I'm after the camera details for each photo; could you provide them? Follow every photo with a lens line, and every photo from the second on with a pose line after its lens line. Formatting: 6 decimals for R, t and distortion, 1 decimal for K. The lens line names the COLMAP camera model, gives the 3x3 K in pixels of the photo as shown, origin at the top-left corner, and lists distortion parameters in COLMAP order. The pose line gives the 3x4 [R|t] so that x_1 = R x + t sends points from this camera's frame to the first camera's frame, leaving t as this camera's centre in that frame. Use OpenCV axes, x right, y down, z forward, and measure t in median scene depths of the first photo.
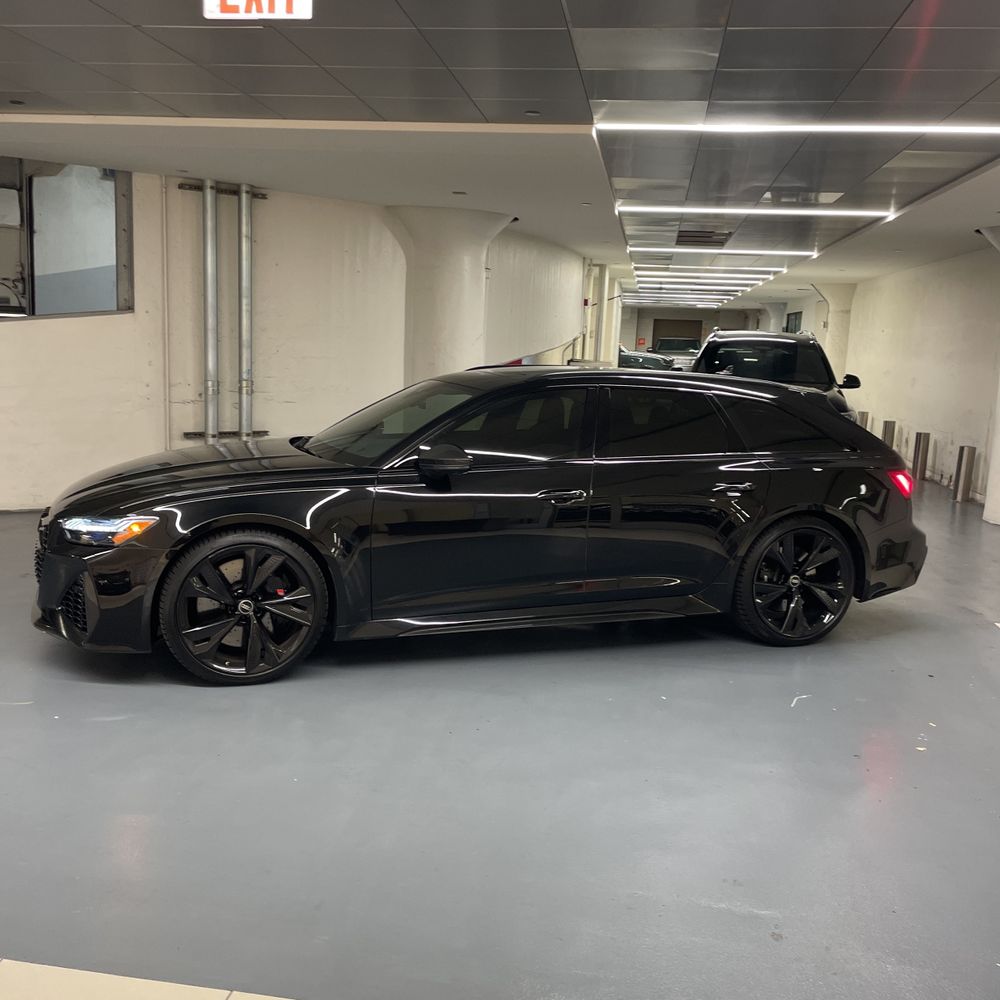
lens RADIAL K [[1011.1, 0, 498.7], [0, 1011.1, 502.6], [0, 0, 1]] dist [0.020094, 0.000000]
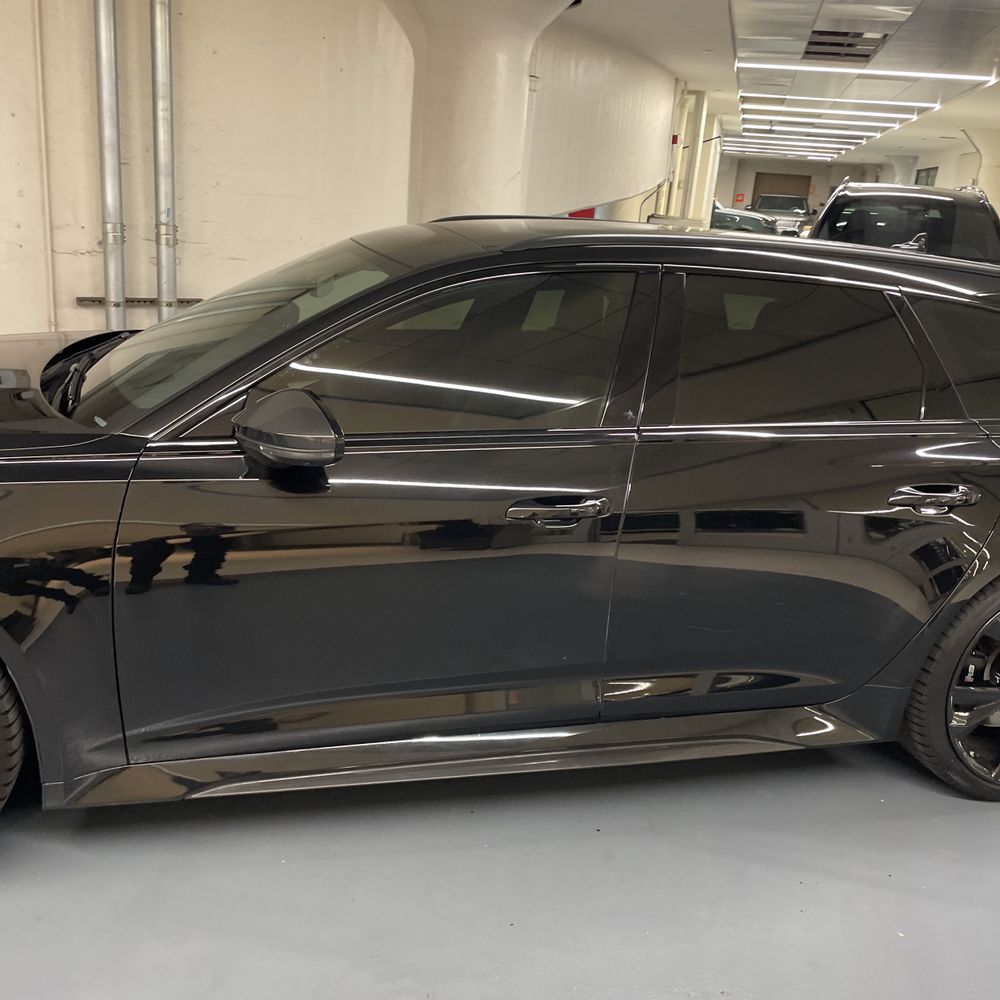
lens RADIAL K [[1011.1, 0, 495.2], [0, 1011.1, 498.9], [0, 0, 1]] dist [0.020094, 0.000000]
pose [[0.995546, 0.060181, -0.072568, 0.036726], [-0.049808, 0.989301, 0.137123, -0.040935], [0.080043, -0.132898, 0.987892, 0.302966]]
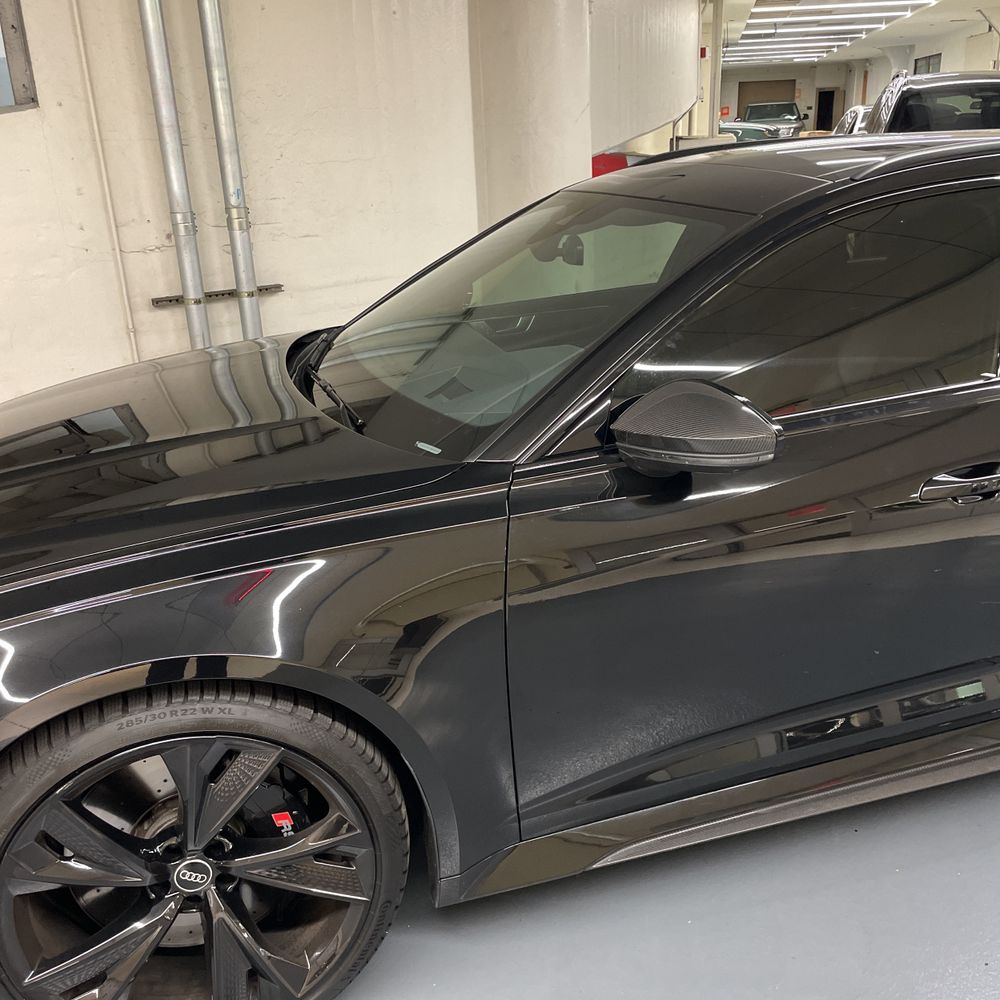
lens RADIAL K [[1011.1, 0, 521.7], [0, 1011.1, 513.3], [0, 0, 1]] dist [0.020094, 0.000000]
pose [[0.996935, -0.062505, -0.047057, -0.052190], [0.070763, 0.976917, 0.201559, -0.048129], [0.033372, -0.204271, 0.978345, 0.338876]]
